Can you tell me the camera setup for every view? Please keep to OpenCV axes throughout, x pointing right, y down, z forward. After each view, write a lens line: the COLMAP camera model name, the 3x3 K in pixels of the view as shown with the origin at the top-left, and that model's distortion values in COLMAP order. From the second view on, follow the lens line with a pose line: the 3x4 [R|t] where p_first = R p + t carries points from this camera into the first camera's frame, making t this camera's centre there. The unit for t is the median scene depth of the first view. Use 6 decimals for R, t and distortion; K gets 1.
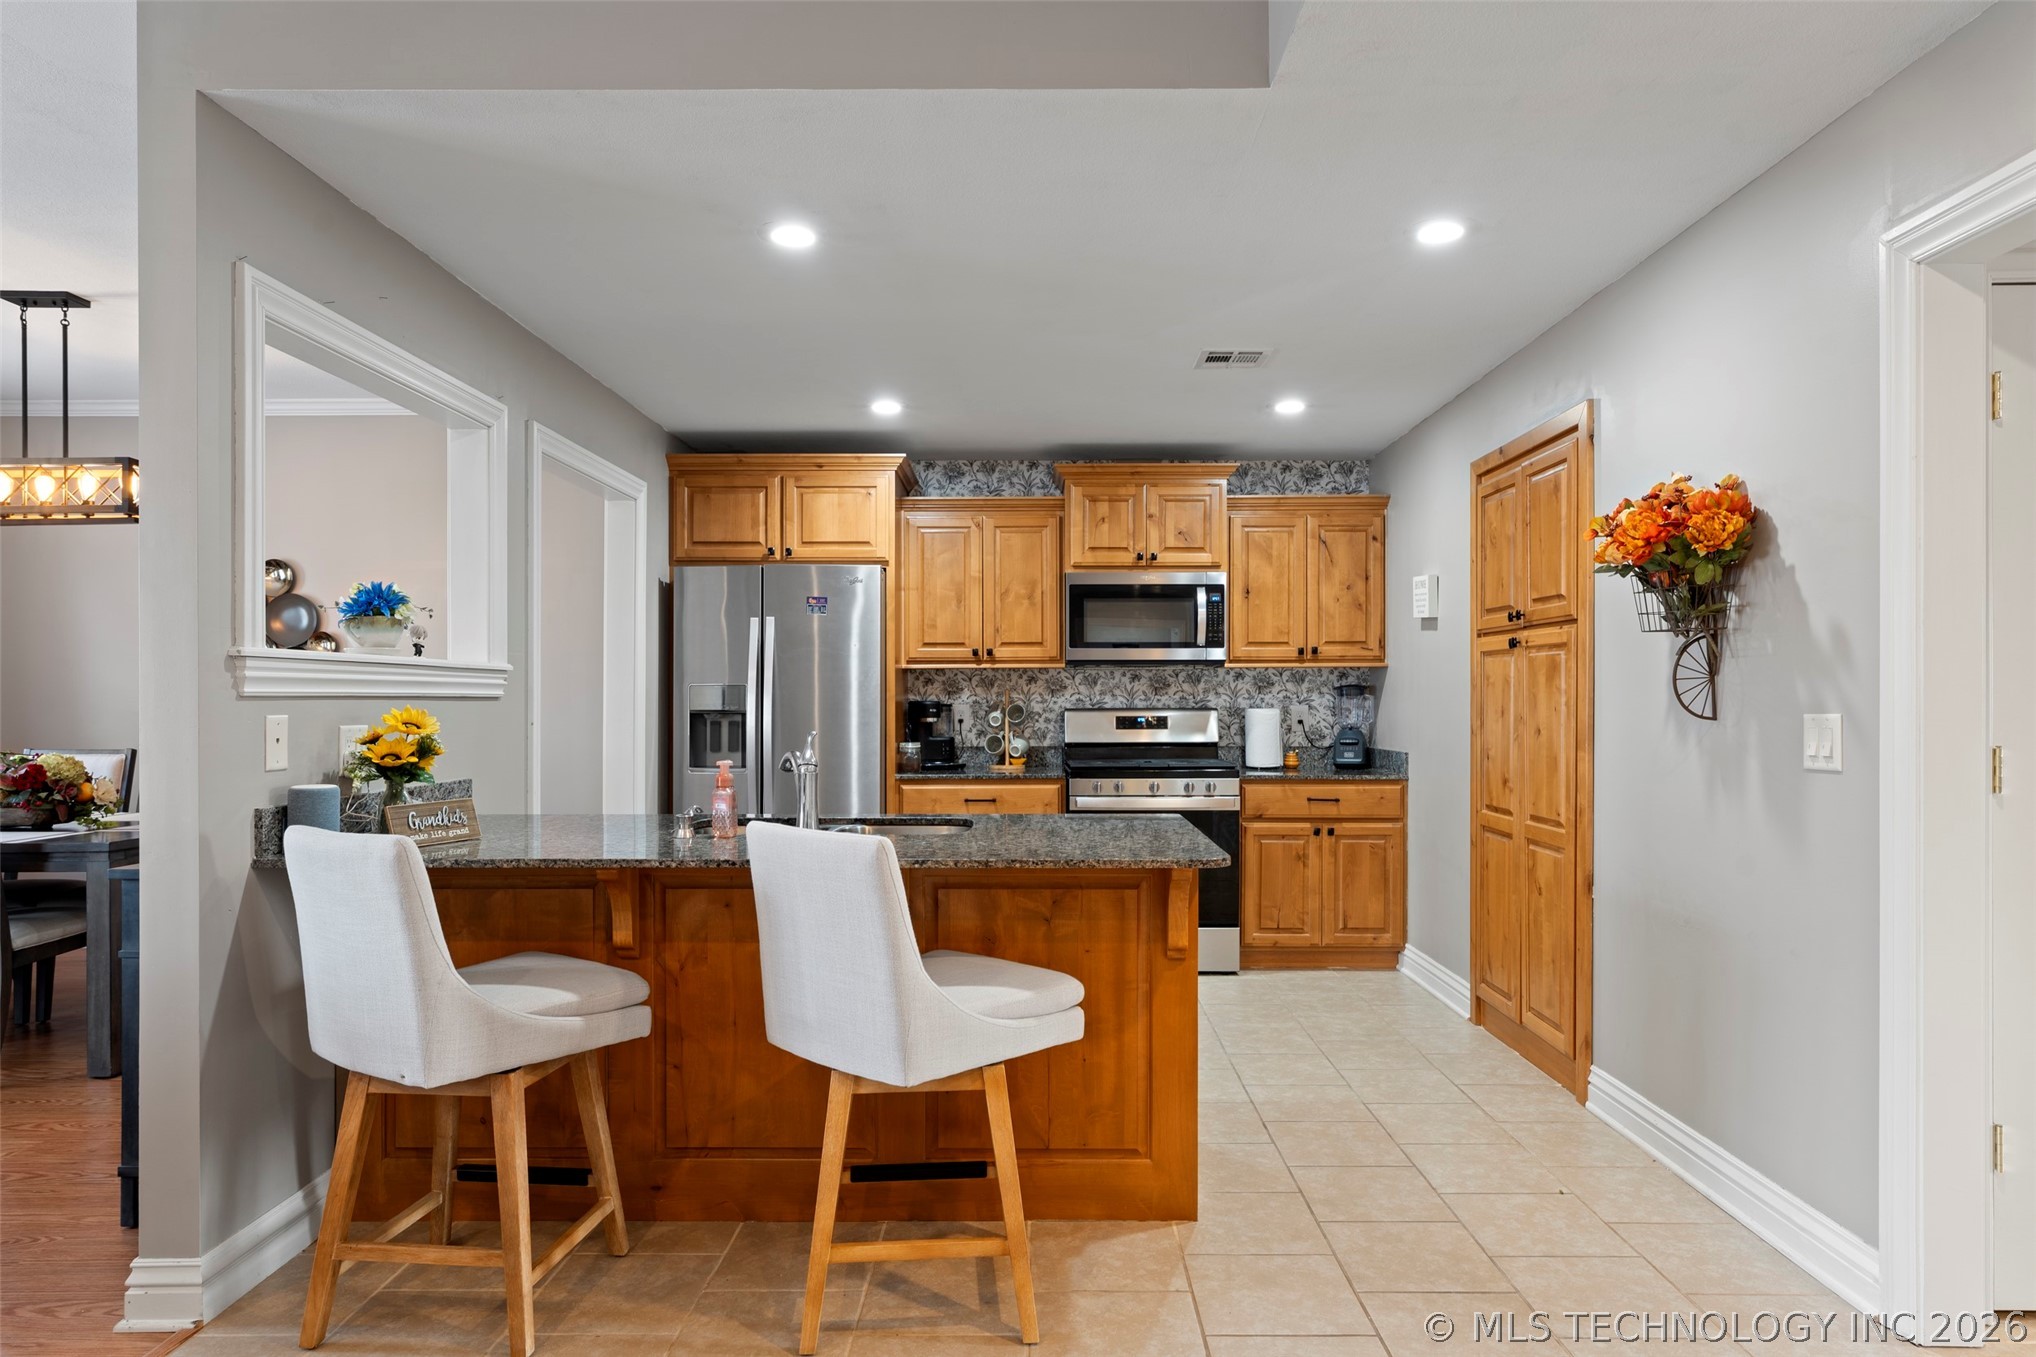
lens RADIAL K [[1201.8, 0, 1018.0], [0, 1201.8, 678.5], [0, 0, 1]] dist [-0.016934, 0.000828]
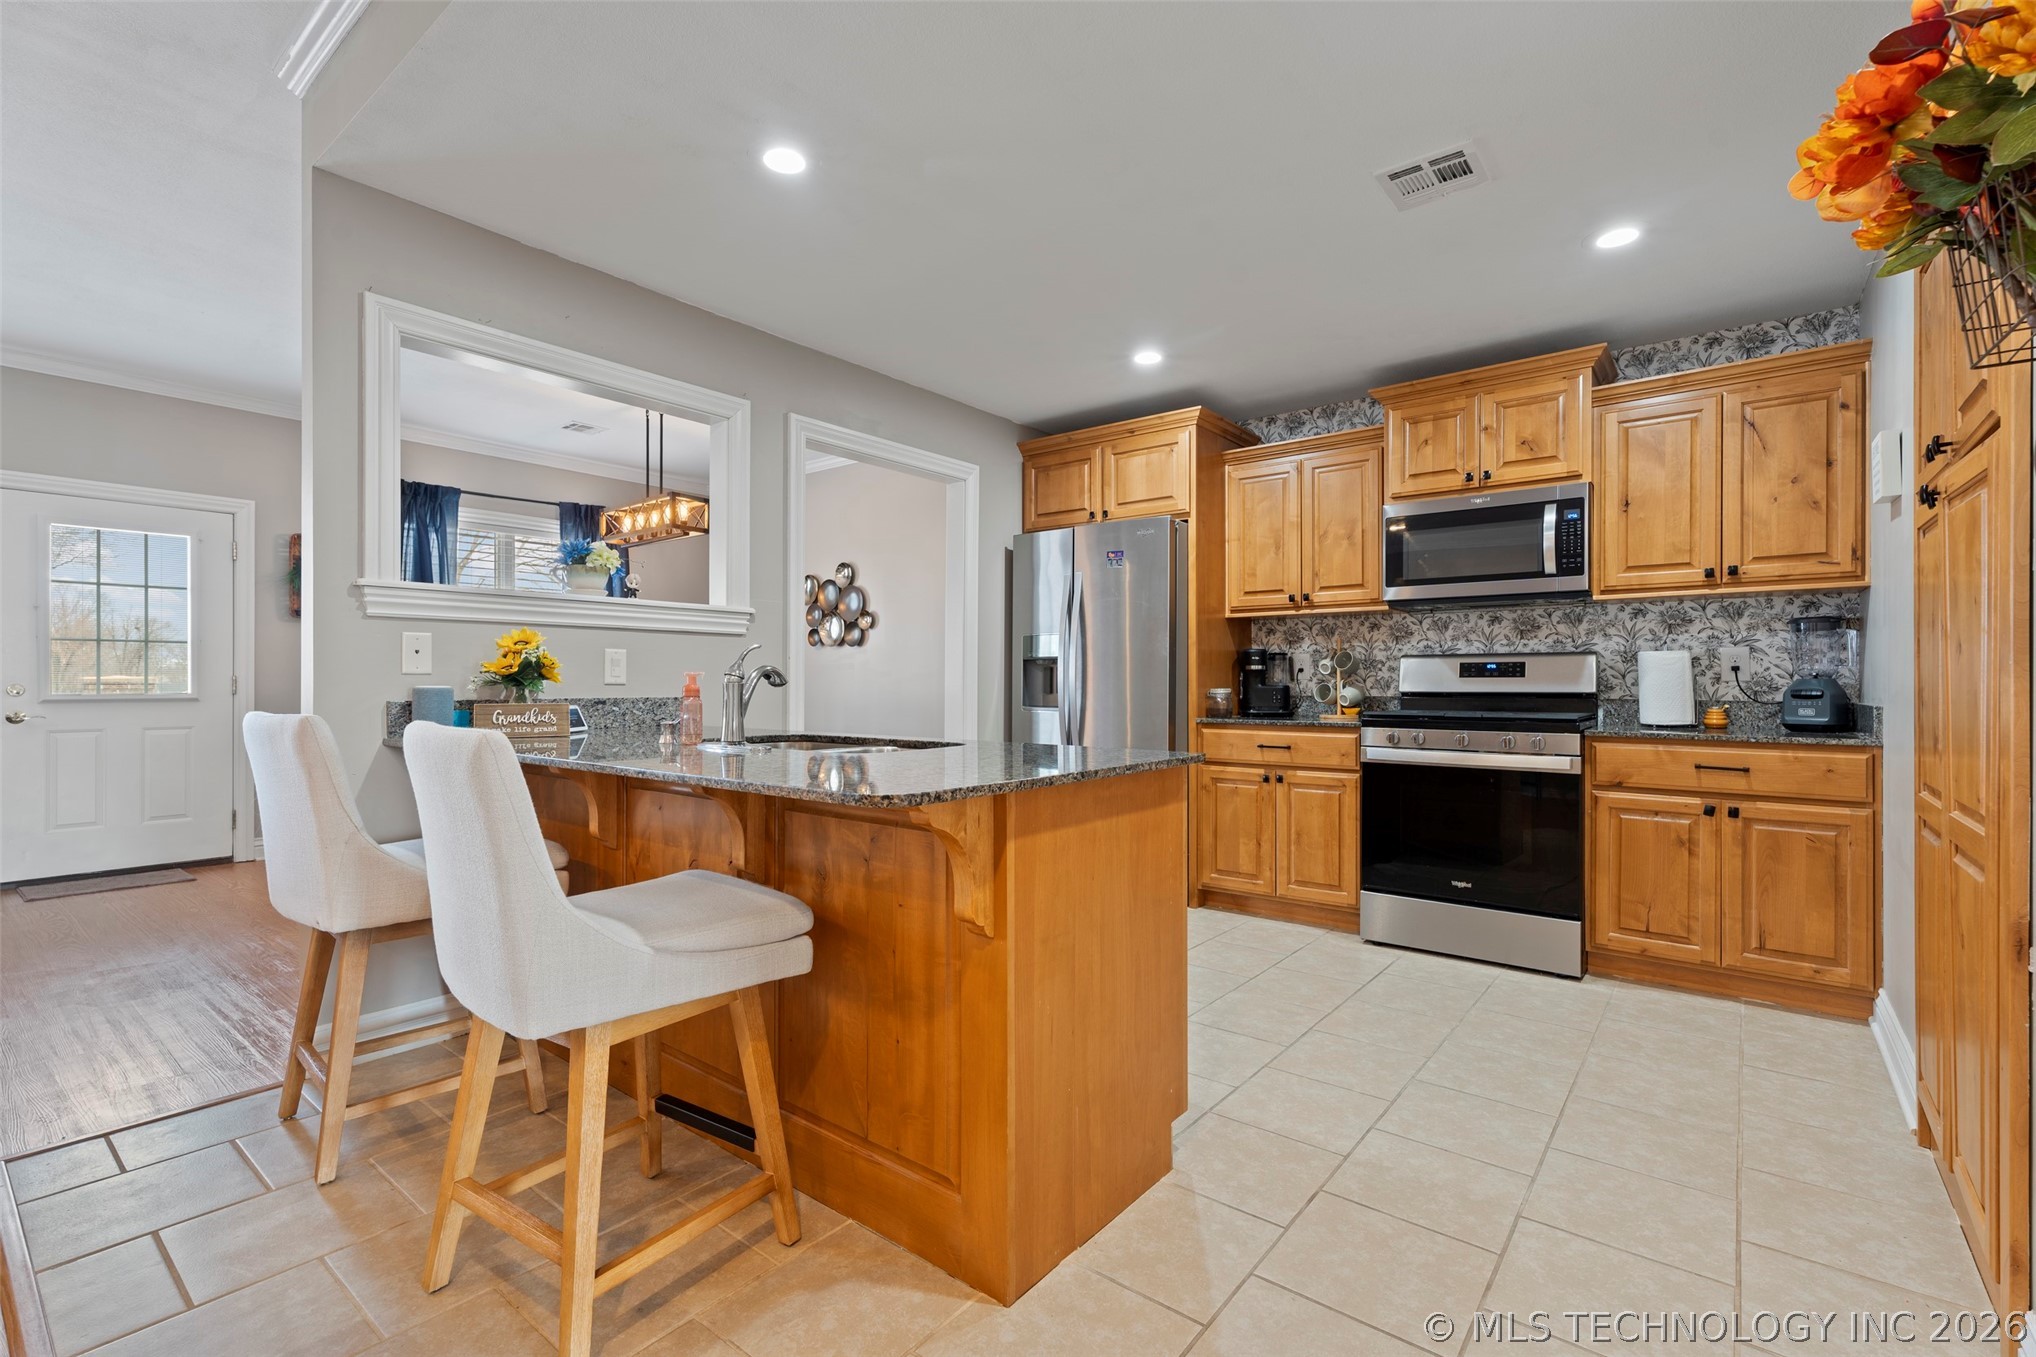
lens RADIAL K [[892.7, 0, 1021.1], [0, 892.7, 671.0], [0, 0, 1]] dist [0.004045, 0.000658]
pose [[0.790802, -0.004514, -0.612056, 0.239165], [0.007484, 0.999969, 0.002295, 0.034963], [0.612027, -0.006395, 0.790811, 0.287250]]
